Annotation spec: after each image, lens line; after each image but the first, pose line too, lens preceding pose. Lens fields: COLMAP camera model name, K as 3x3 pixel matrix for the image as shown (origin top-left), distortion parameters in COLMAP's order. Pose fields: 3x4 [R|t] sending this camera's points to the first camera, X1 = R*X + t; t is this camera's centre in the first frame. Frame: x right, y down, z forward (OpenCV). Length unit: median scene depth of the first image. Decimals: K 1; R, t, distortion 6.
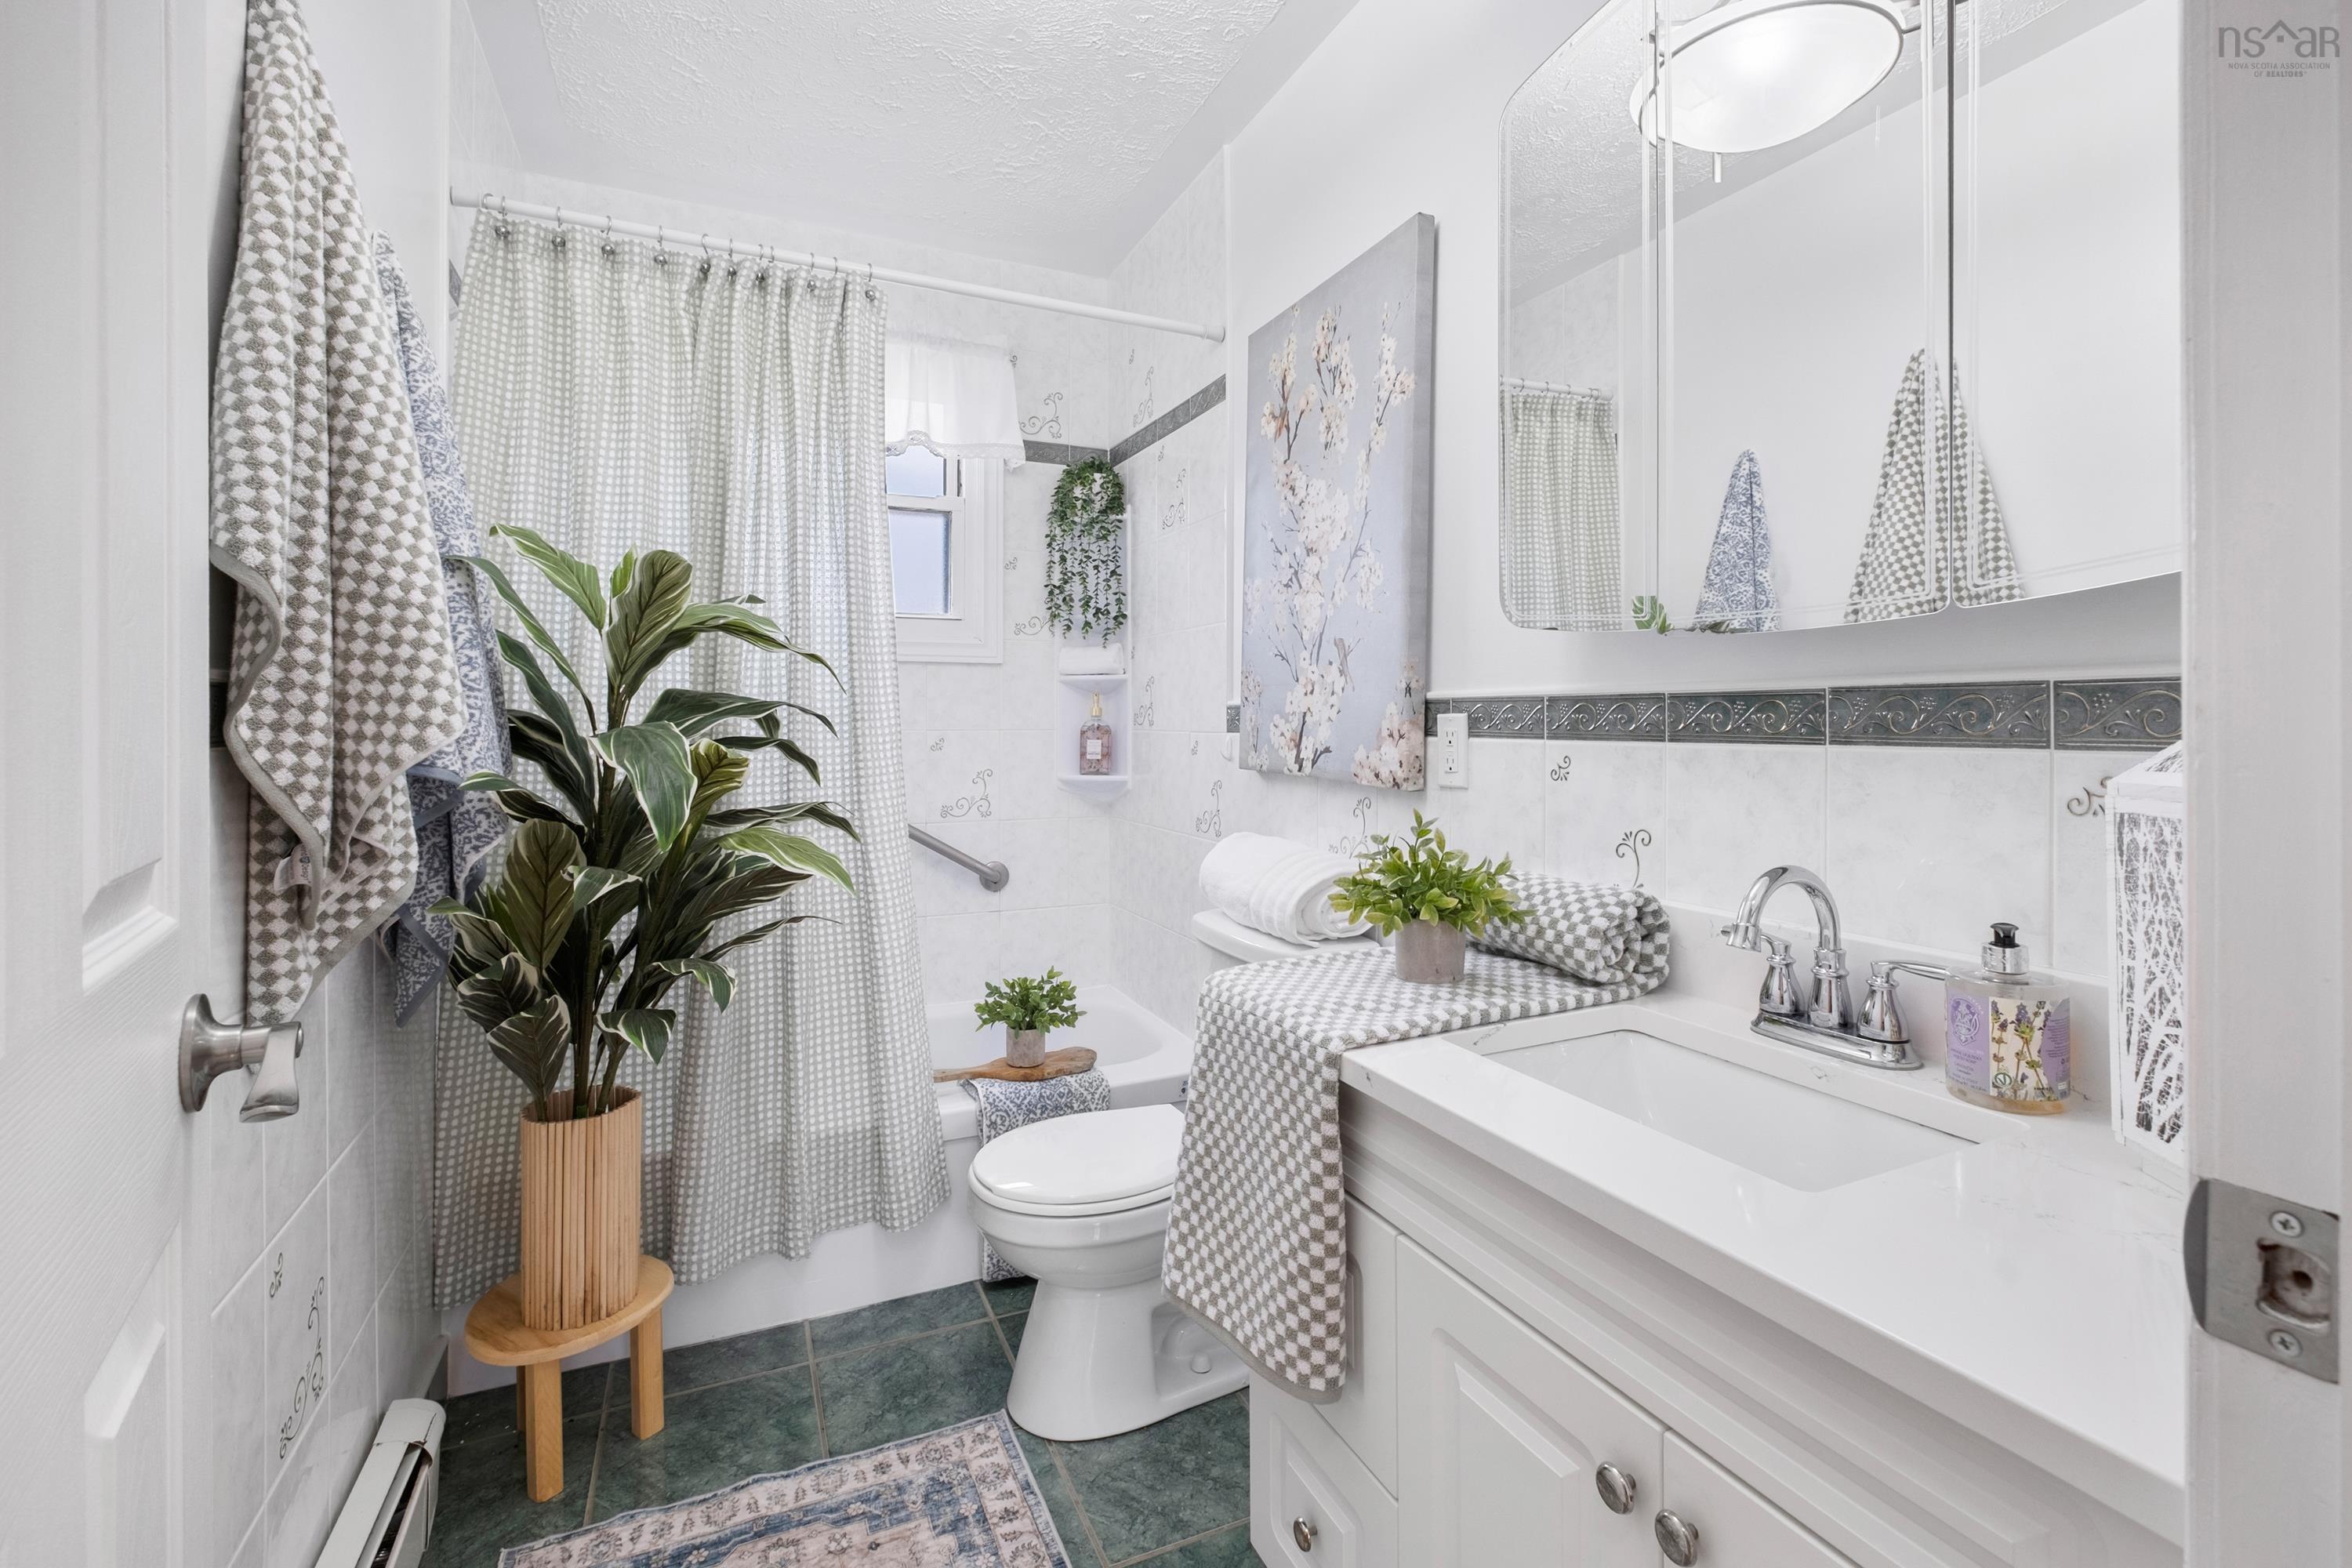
lens RADIAL K [[1024.9, 0, 1194.1], [0, 1024.9, 734.4], [0, 0, 1]] dist [-0.008562, 0.001634]
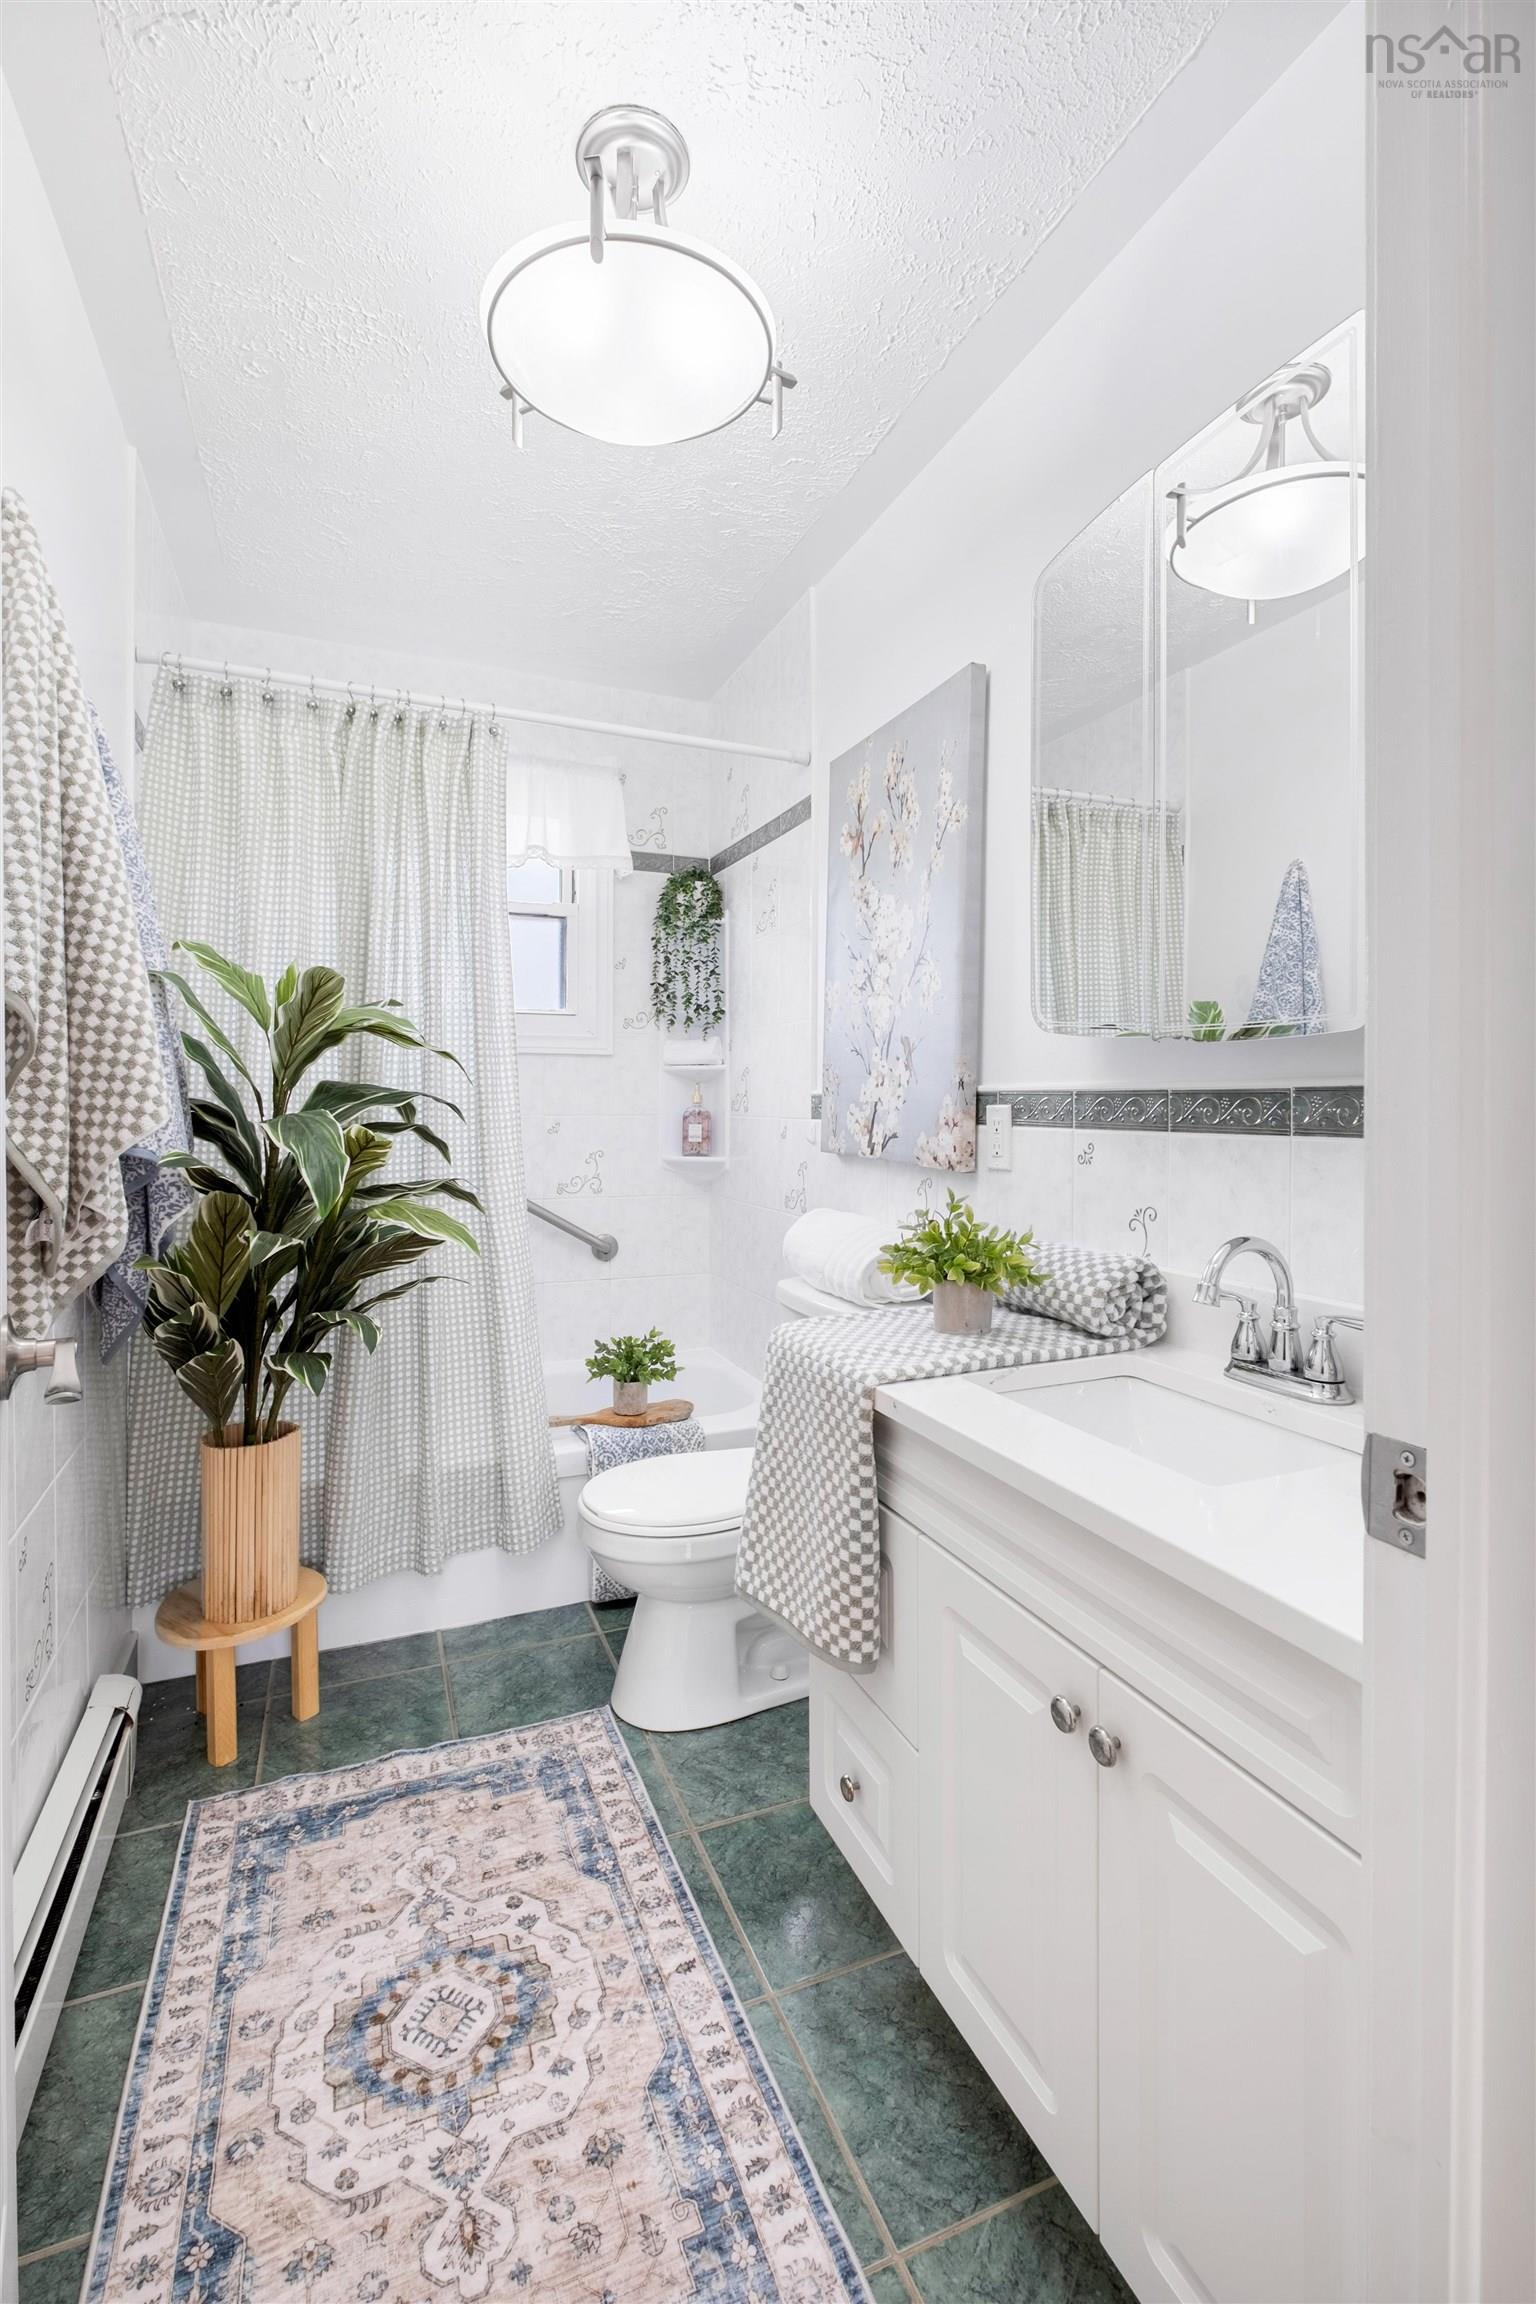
lens RADIAL K [[1004.0, 0, 768.3], [0, 1004.0, 1133.4], [0, 0, 1]] dist [-0.008562, 0.001634]
pose [[0.999186, 0.005021, -0.040022, 0.043951], [-0.004329, 0.999840, 0.017352, -0.007458], [0.040103, -0.017164, 0.999048, -0.134365]]
